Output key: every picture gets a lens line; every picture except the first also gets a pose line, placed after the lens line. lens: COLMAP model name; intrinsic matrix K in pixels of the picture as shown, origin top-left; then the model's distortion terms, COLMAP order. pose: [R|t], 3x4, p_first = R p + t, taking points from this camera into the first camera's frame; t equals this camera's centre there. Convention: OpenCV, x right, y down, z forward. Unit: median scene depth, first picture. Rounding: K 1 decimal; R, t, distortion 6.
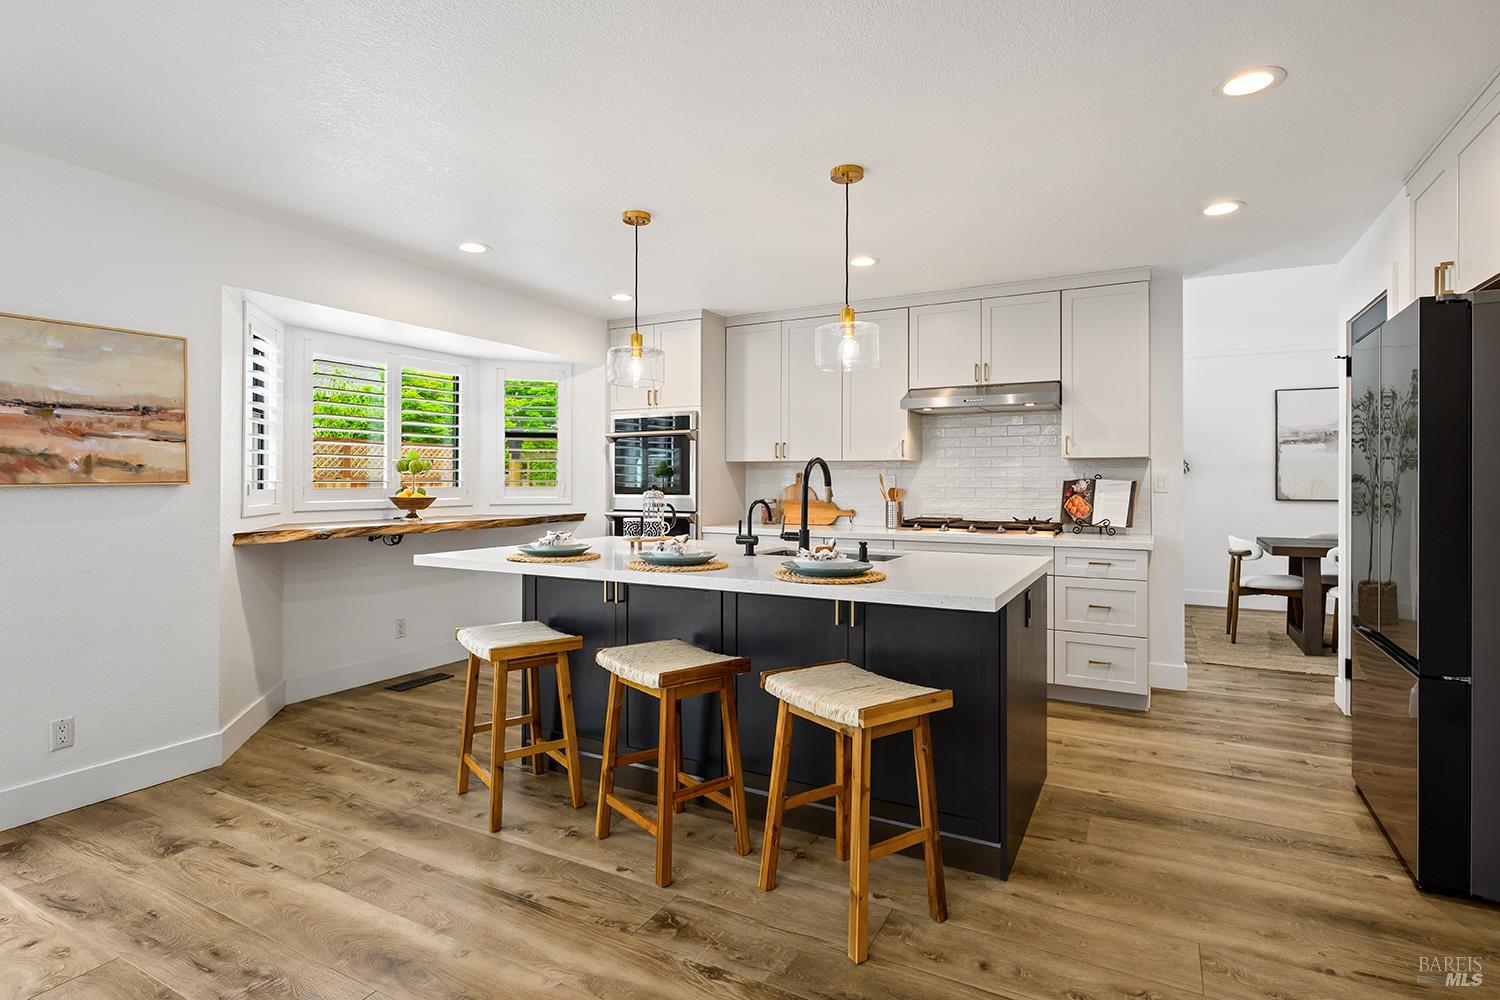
lens RADIAL K [[746.1, 0, 754.9], [0, 746.1, 478.1], [0, 0, 1]] dist [-0.000328, -0.000294]
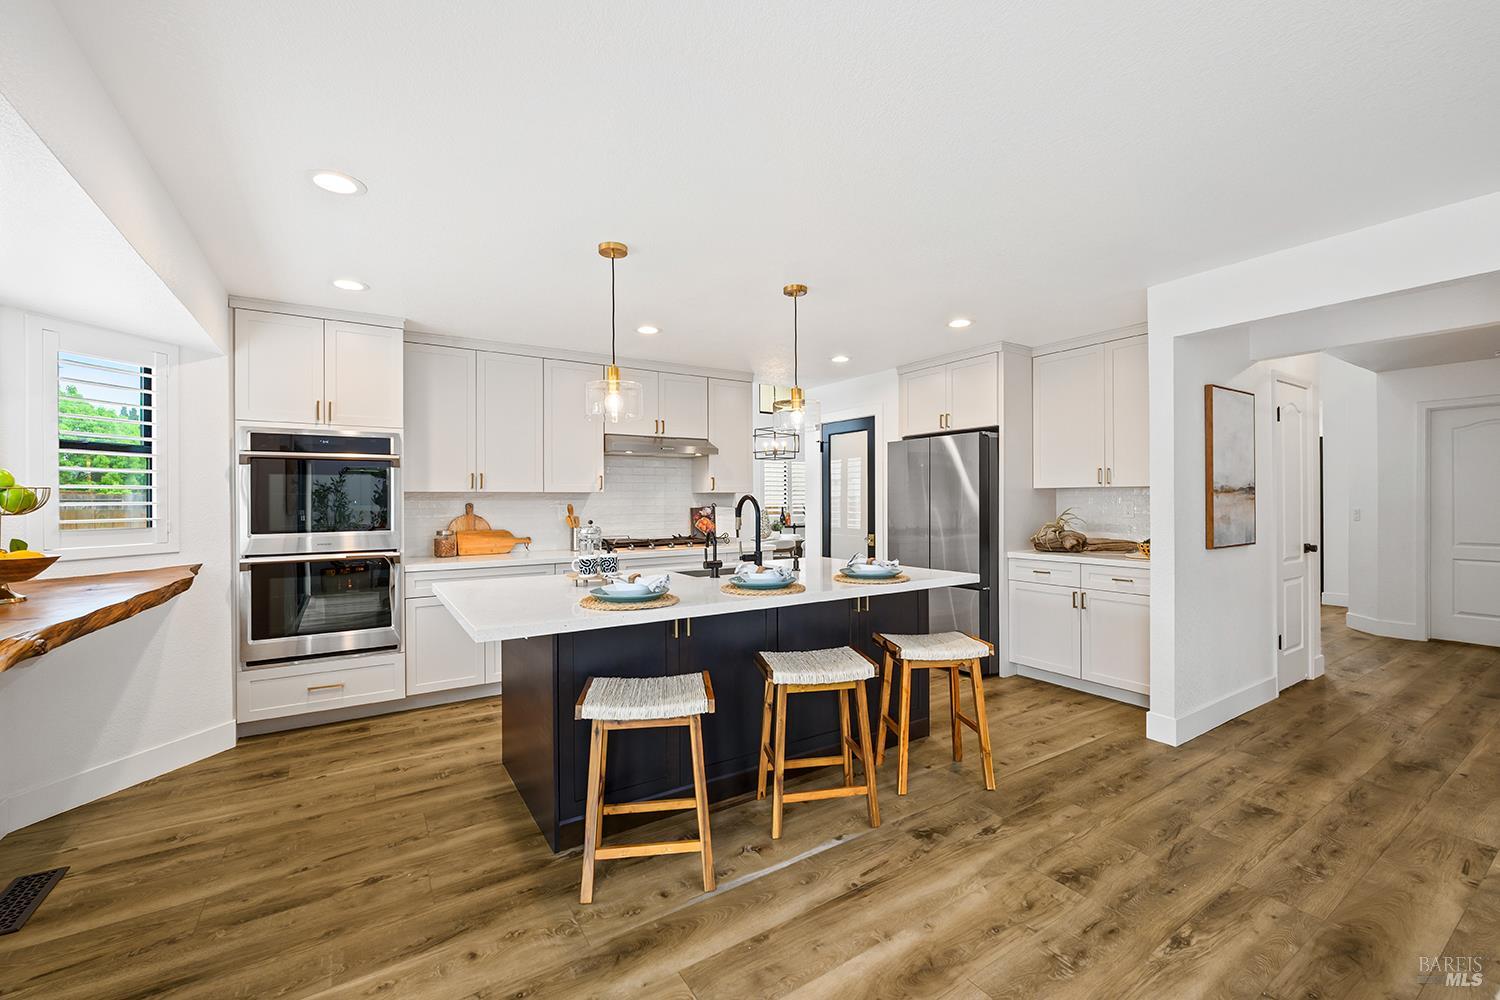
lens RADIAL K [[618.1, 0, 753.5], [0, 618.1, 497.9], [0, 0, 1]] dist [-0.009230, -0.000067]
pose [[0.482611, -0.001821, 0.875833, -0.733512], [0.005269, 0.999986, -0.000824, -0.017834], [-0.875819, 0.005012, 0.482614, 0.416439]]
